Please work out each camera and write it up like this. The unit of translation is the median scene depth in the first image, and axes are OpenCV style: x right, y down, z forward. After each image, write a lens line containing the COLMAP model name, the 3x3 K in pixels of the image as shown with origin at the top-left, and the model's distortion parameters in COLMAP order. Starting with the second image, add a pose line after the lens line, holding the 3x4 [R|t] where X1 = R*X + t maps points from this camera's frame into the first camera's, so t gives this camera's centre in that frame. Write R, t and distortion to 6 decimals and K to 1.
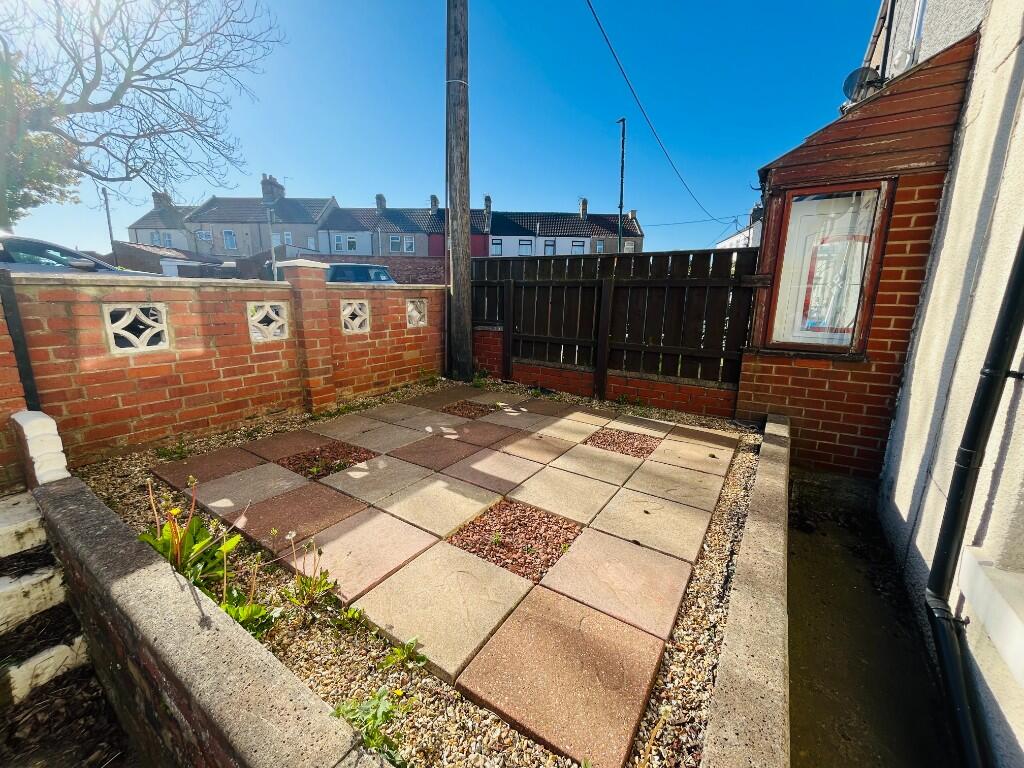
lens RADIAL K [[416.7, 0, 509.2], [0, 416.7, 382.4], [0, 0, 1]] dist [-0.002651, 0.000018]
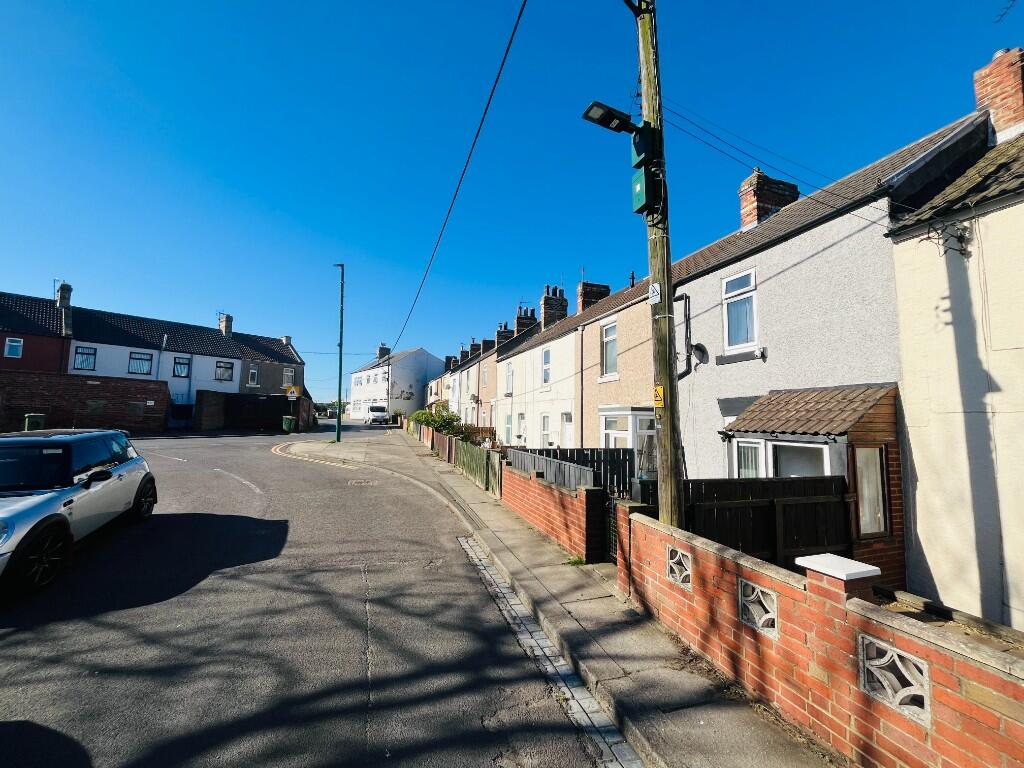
lens RADIAL K [[416.7, 0, 512.7], [0, 416.7, 383.2], [0, 0, 1]] dist [-0.002651, 0.000018]
pose [[0.615611, 0.064652, 0.785394, -0.133202], [0.152377, 0.968055, -0.199125, -0.049235], [-0.773178, 0.242260, 0.586094, 0.086944]]
